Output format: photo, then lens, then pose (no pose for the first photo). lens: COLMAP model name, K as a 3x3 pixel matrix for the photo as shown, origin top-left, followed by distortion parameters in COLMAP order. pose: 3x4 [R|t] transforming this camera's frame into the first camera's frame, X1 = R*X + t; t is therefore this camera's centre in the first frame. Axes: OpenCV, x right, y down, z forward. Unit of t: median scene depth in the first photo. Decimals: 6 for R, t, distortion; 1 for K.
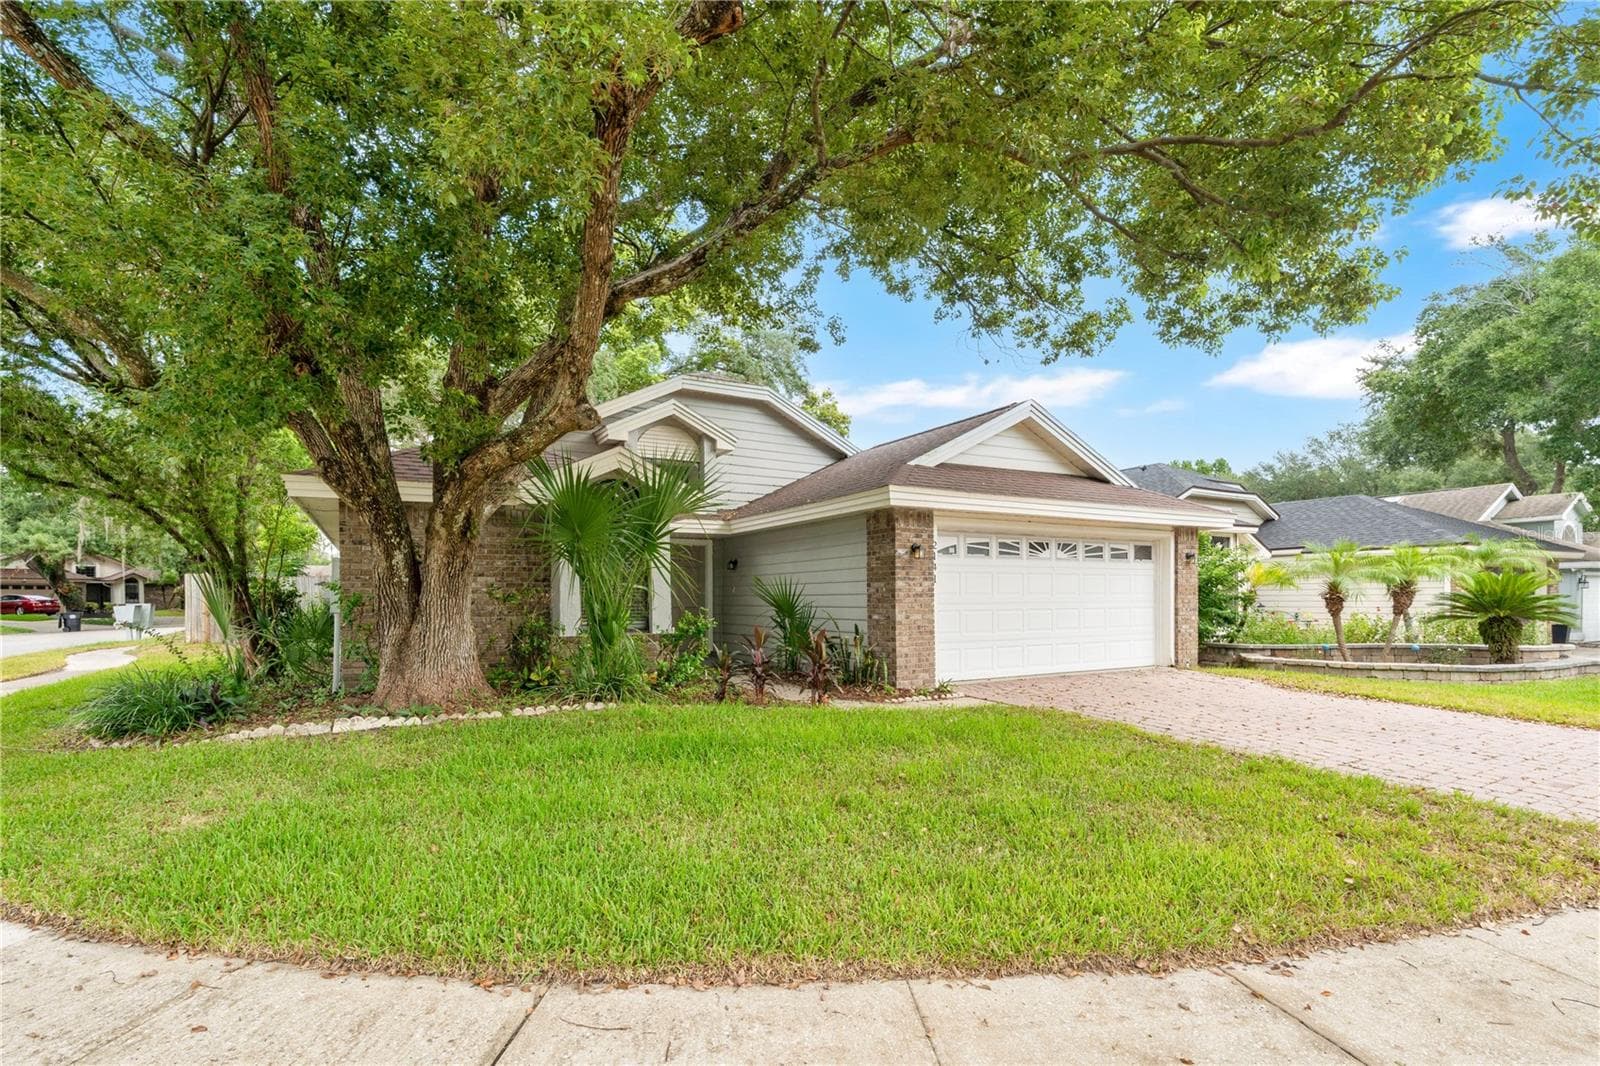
lens RADIAL K [[730.0, 0, 800.0], [0, 730.0, 533.0], [0, 0, 1]] dist [-0.001425, -0.000335]
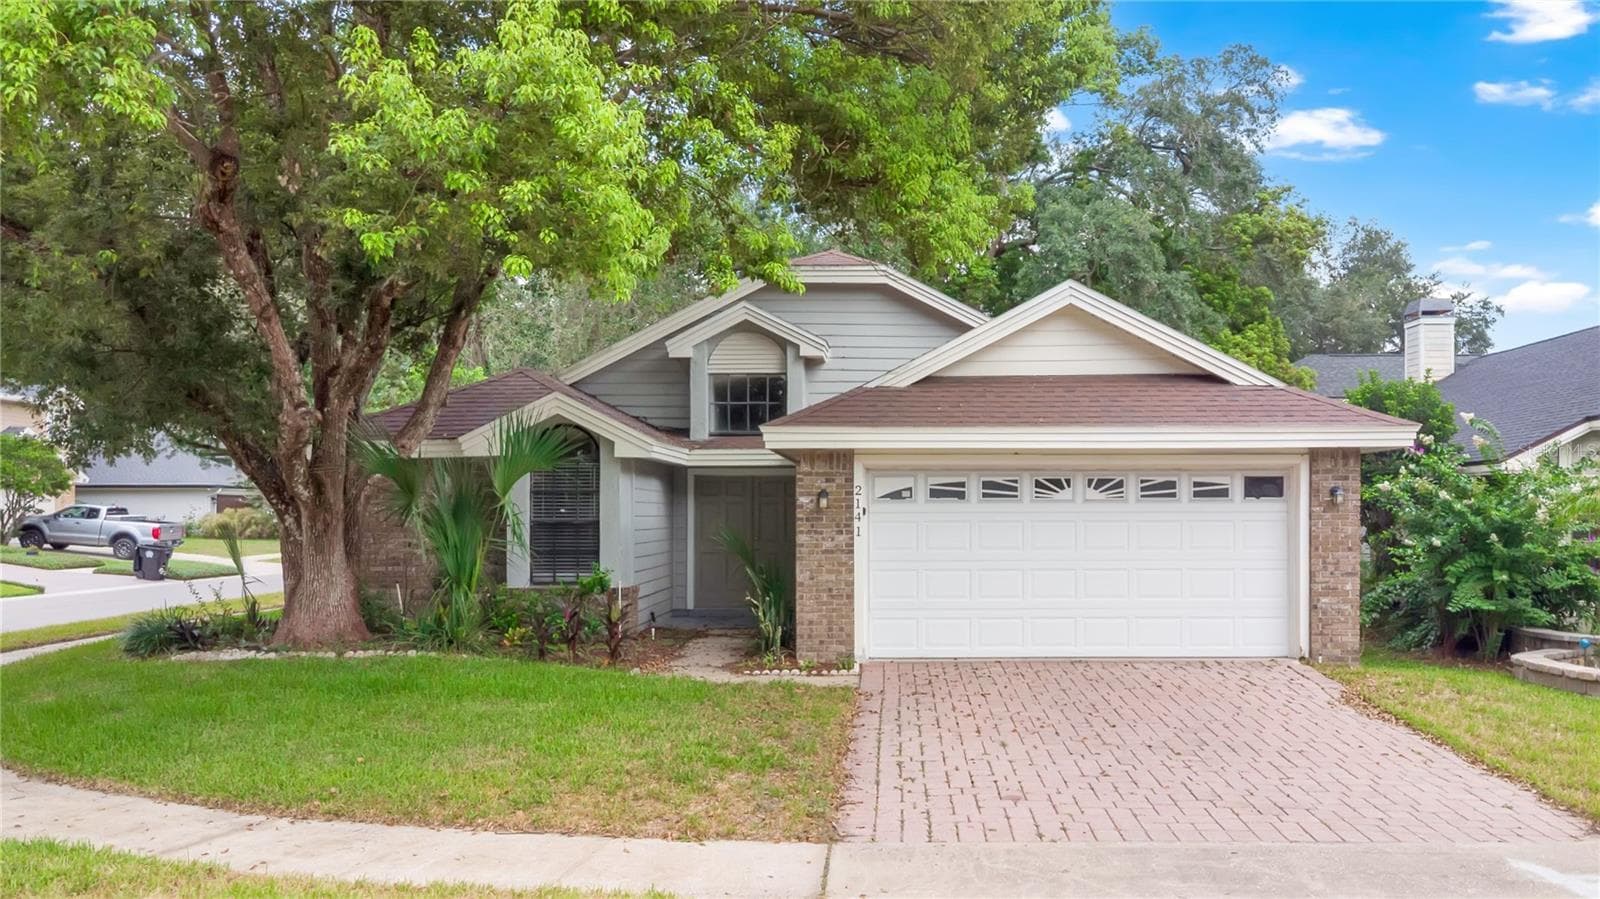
lens RADIAL K [[1164.7, 0, 800.0], [0, 1164.7, 449.5], [0, 0, 1]] dist [0.010352, 0.003605]
pose [[0.861134, -0.028786, -0.507562, 0.729849], [0.044600, 0.998824, 0.019021, -0.052299], [0.506417, -0.039017, 0.861405, -0.142399]]
